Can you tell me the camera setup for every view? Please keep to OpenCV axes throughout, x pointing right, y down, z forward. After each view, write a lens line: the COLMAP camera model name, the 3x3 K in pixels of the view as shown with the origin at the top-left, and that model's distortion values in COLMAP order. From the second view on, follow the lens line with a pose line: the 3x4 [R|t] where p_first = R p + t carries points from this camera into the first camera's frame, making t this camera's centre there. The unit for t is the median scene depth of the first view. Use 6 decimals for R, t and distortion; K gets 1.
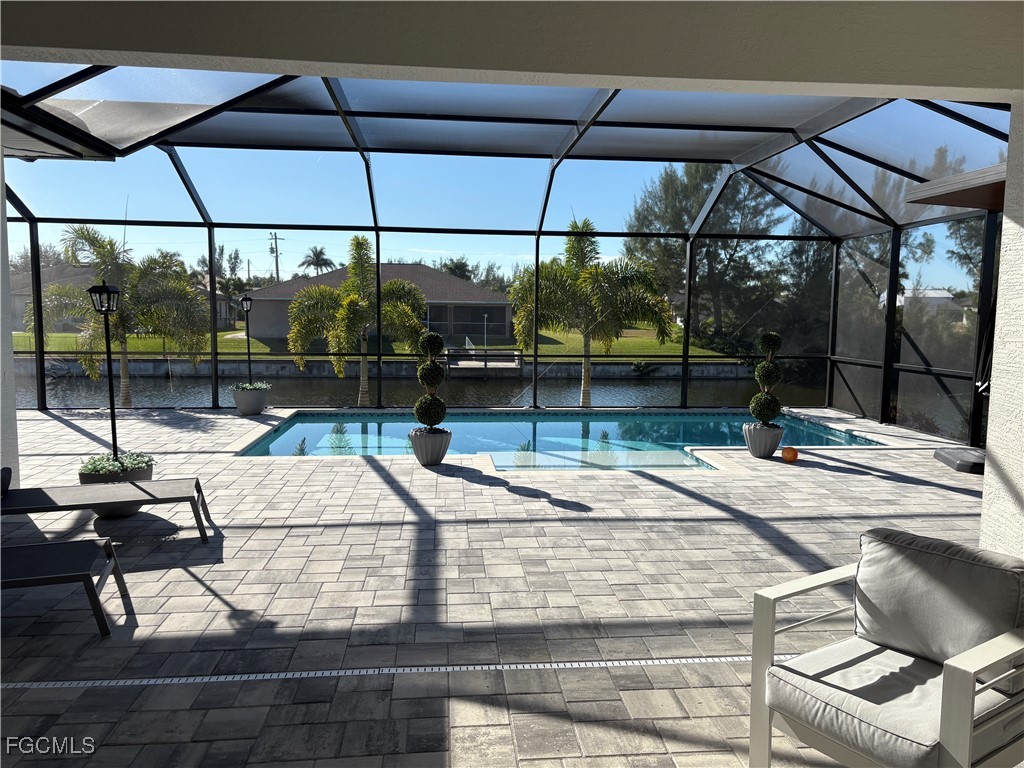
lens RADIAL K [[759.6, 0, 517.0], [0, 759.6, 386.8], [0, 0, 1]] dist [0.046171, -0.045023]
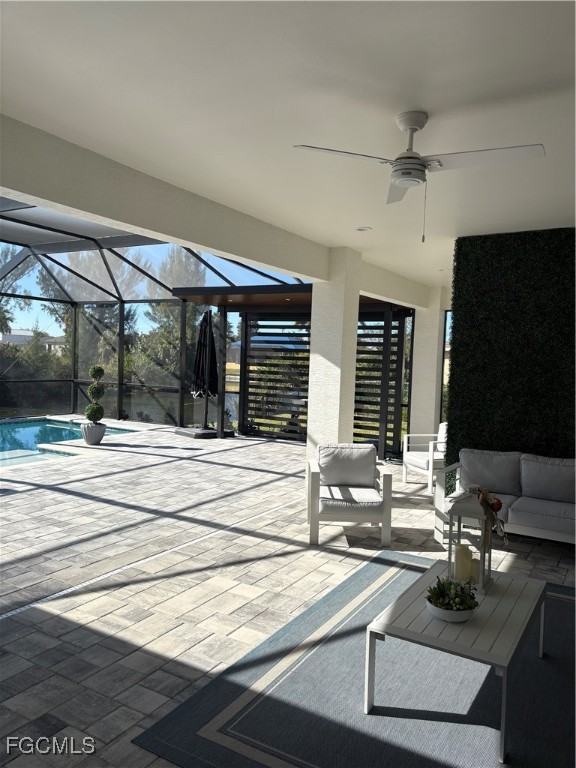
lens RADIAL K [[569.7, 0, 288.0], [0, 569.7, 384.0], [0, 0, 1]] dist [0.046171, -0.045023]
pose [[0.602313, -0.026598, 0.797817, -0.360155], [0.050937, 0.998689, -0.005160, -0.005742], [-0.796633, 0.043747, 0.602878, -0.031028]]
